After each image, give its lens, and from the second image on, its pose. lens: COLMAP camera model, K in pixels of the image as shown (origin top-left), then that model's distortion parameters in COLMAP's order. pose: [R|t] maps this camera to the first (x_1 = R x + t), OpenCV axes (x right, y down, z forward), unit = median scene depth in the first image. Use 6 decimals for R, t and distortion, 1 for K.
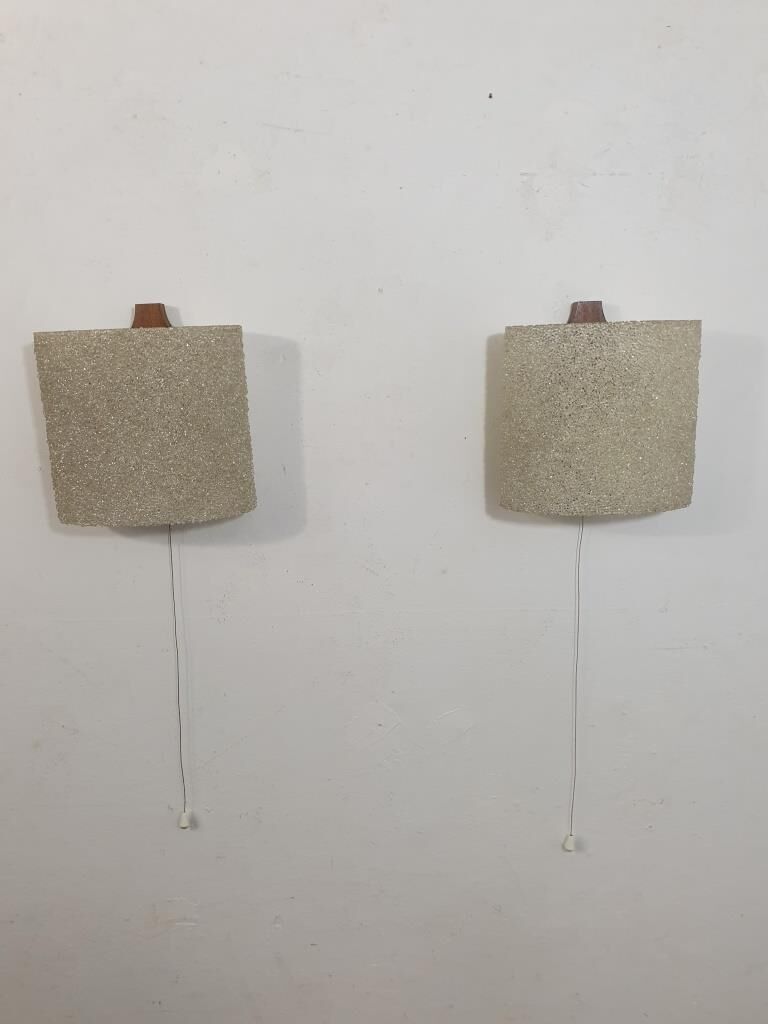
lens RADIAL K [[794.0, 0, 383.0], [0, 794.0, 512.7], [0, 0, 1]] dist [0.013688, 0.007172]
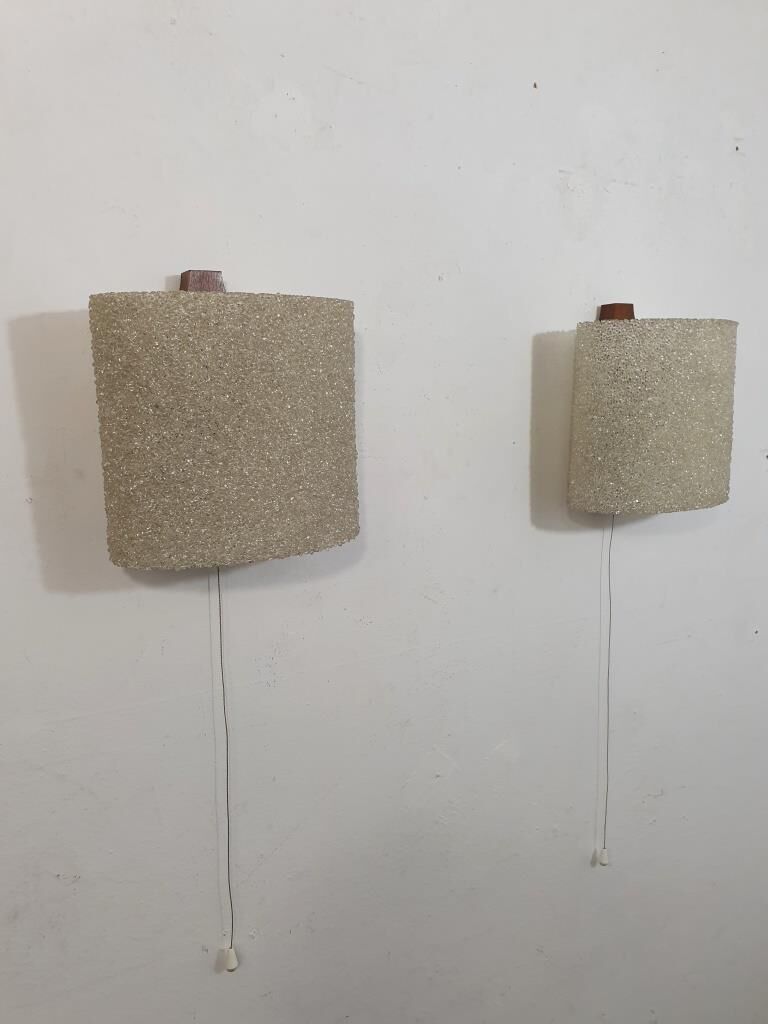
lens RADIAL K [[794.0, 0, 384.2], [0, 794.0, 511.4], [0, 0, 1]] dist [0.013688, 0.007172]
pose [[0.884617, -0.060686, 0.462353, -0.470608], [0.084662, 0.995919, -0.031264, 0.001613], [-0.458569, 0.066801, 0.886145, 0.252918]]
